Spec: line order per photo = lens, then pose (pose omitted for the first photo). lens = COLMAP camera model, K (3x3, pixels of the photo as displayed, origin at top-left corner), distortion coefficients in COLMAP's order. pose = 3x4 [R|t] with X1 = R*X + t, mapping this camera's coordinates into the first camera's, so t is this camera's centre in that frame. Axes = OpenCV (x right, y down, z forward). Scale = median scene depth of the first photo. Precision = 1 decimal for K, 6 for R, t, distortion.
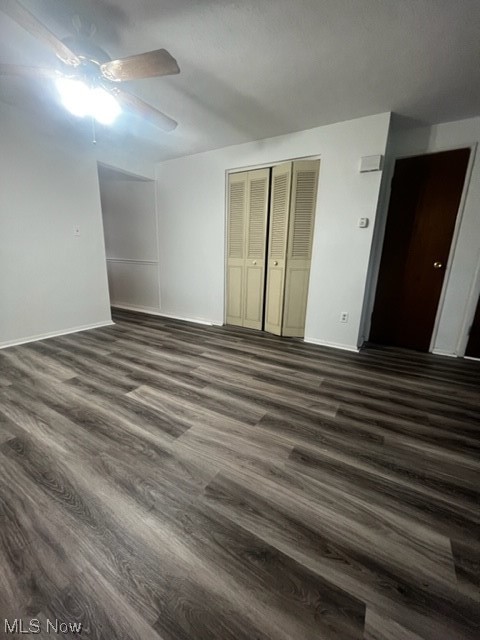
lens RADIAL K [[260.0, 0, 241.0], [0, 260.0, 321.8], [0, 0, 1]] dist [-0.006126, -0.000503]
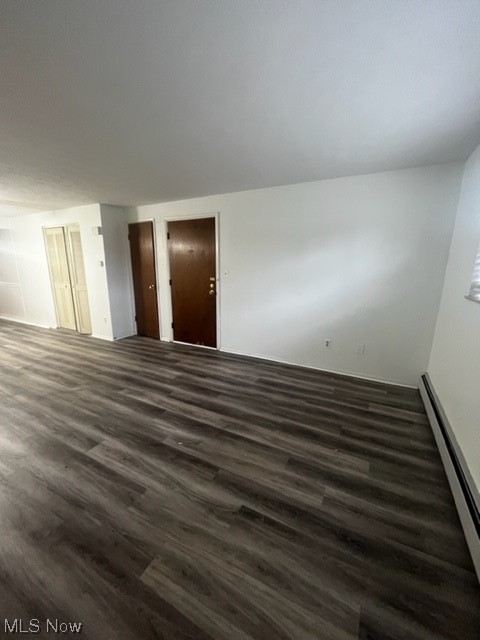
lens RADIAL K [[260.0, 0, 241.0], [0, 260.0, 321.8], [0, 0, 1]] dist [-0.006126, -0.000503]
pose [[0.998202, -0.035022, 0.048642, 1.708320], [0.035848, 0.999226, -0.016215, 0.074654], [-0.048036, 0.017929, 0.998685, -0.961459]]
